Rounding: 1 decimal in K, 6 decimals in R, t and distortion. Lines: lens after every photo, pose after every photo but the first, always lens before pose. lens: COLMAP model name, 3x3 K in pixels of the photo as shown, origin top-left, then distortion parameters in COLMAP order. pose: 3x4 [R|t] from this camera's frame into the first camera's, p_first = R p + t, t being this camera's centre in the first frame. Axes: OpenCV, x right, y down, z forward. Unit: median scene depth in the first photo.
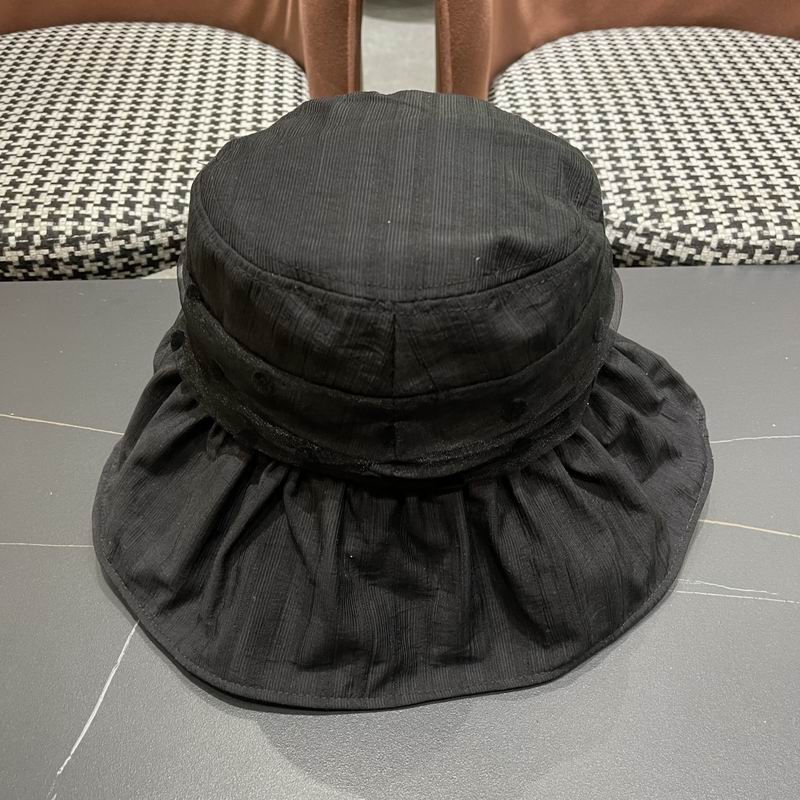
lens RADIAL K [[824.9, 0, 397.9], [0, 824.9, 410.5], [0, 0, 1]] dist [0.013420, 0.000000]
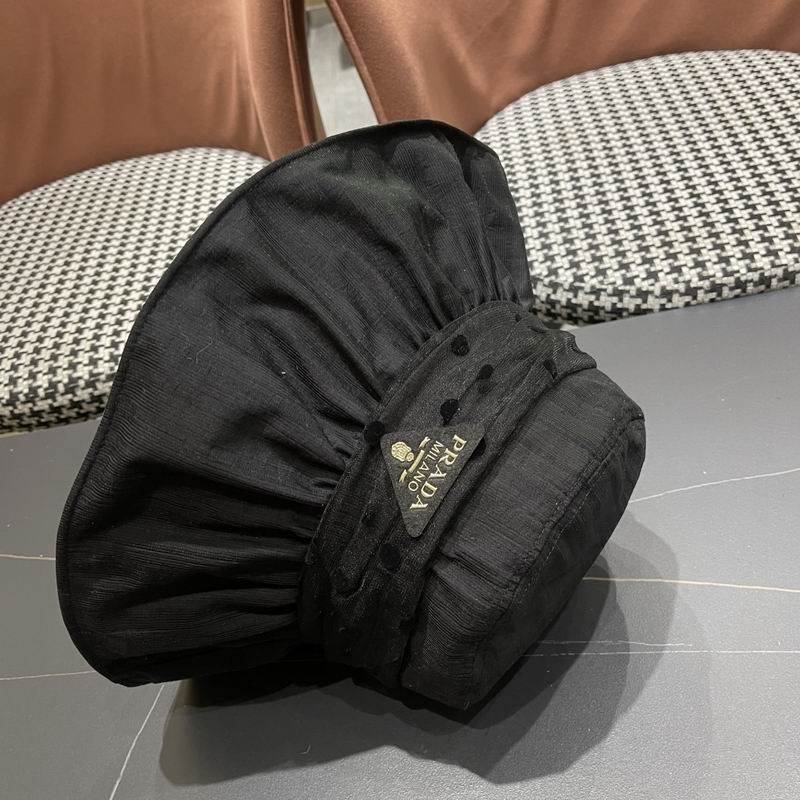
lens RADIAL K [[824.9, 0, 413.9], [0, 824.9, 411.0], [0, 0, 1]] dist [0.013420, 0.000000]
pose [[0.980152, -0.153068, -0.125984, 0.182845], [0.151354, 0.988209, -0.023118, -0.072047], [0.128037, 0.003591, 0.991763, -0.078118]]
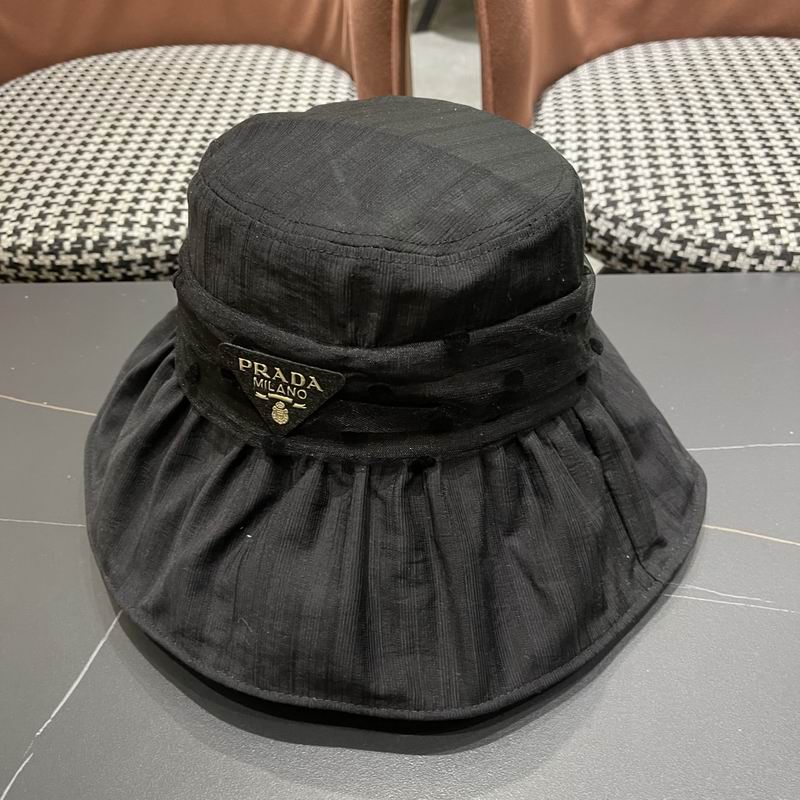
lens RADIAL K [[824.9, 0, 409.9], [0, 824.9, 407.1], [0, 0, 1]] dist [0.013420, 0.000000]
pose [[0.994211, 0.023548, -0.104829, 0.087528], [-0.026883, 0.999173, -0.030516, 0.022954], [0.104023, 0.033158, 0.994022, -0.005113]]
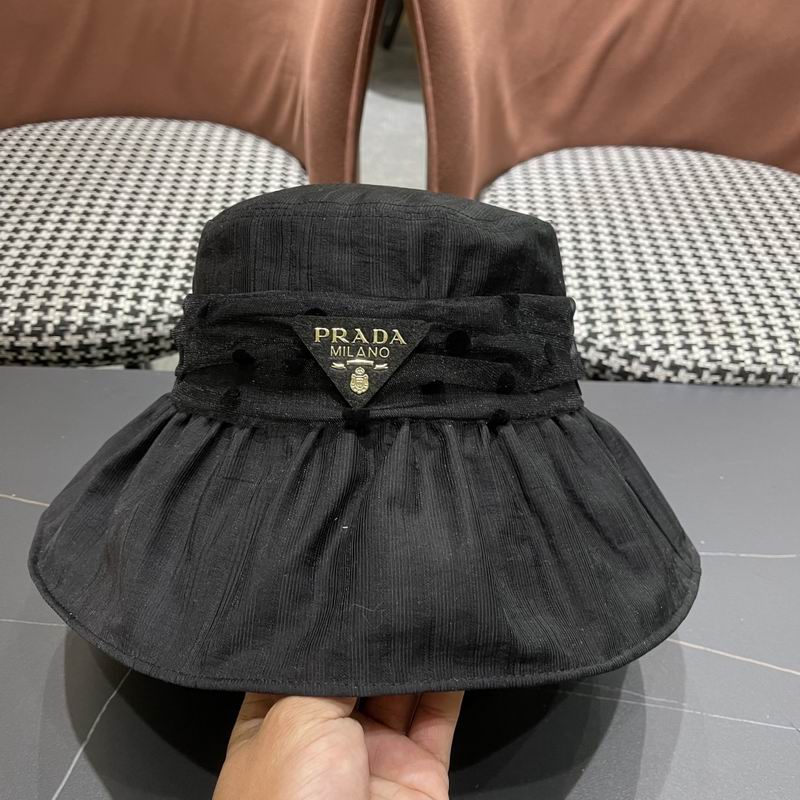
lens RADIAL K [[824.9, 0, 399.0], [0, 824.9, 406.3], [0, 0, 1]] dist [0.013420, 0.000000]
pose [[0.998638, 0.051425, -0.008812, 0.040975], [-0.051891, 0.996518, -0.065258, -0.054141], [0.005425, 0.065626, 0.997830, -0.085073]]
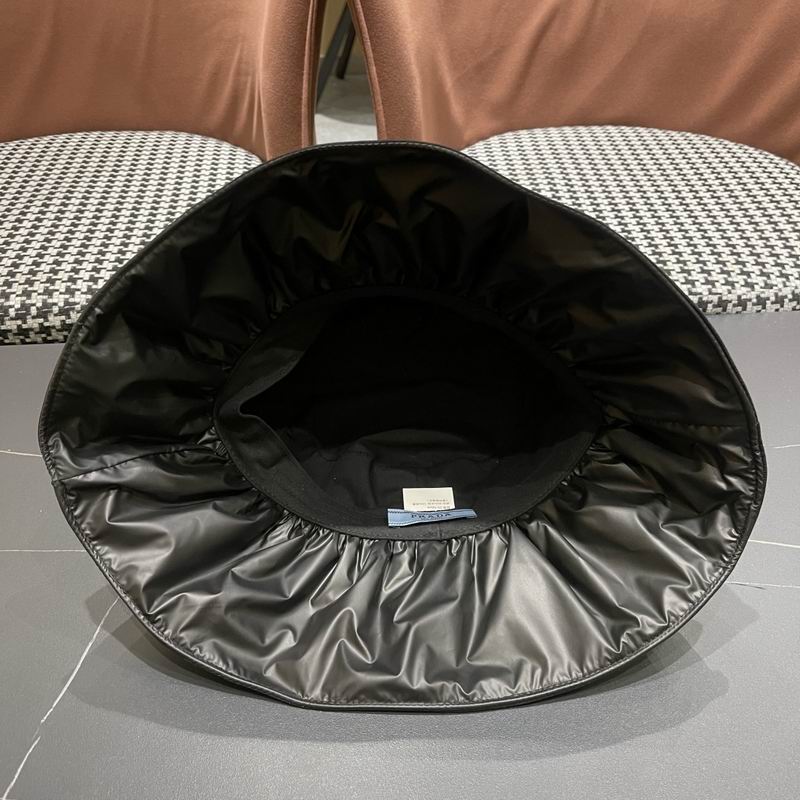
lens RADIAL K [[824.9, 0, 401.9], [0, 824.9, 403.7], [0, 0, 1]] dist [0.013420, 0.000000]
pose [[0.999583, -0.024363, 0.015529, 0.060563], [0.025966, 0.993236, -0.113175, 0.068317], [-0.012667, 0.113531, 0.993454, -0.147538]]
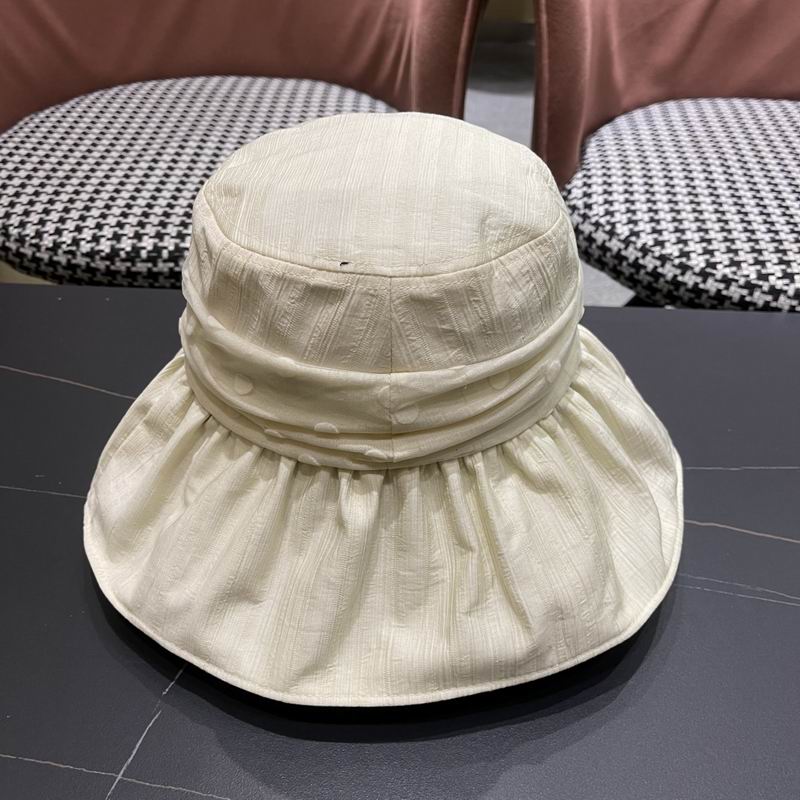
lens RADIAL K [[824.9, 0, 399.0], [0, 824.9, 404.8], [0, 0, 1]] dist [0.013420, 0.000000]
pose [[0.994024, 0.069944, -0.083809, -0.013532], [-0.076836, 0.993661, -0.082057, 0.062743], [0.077538, 0.088006, 0.993098, -0.066789]]
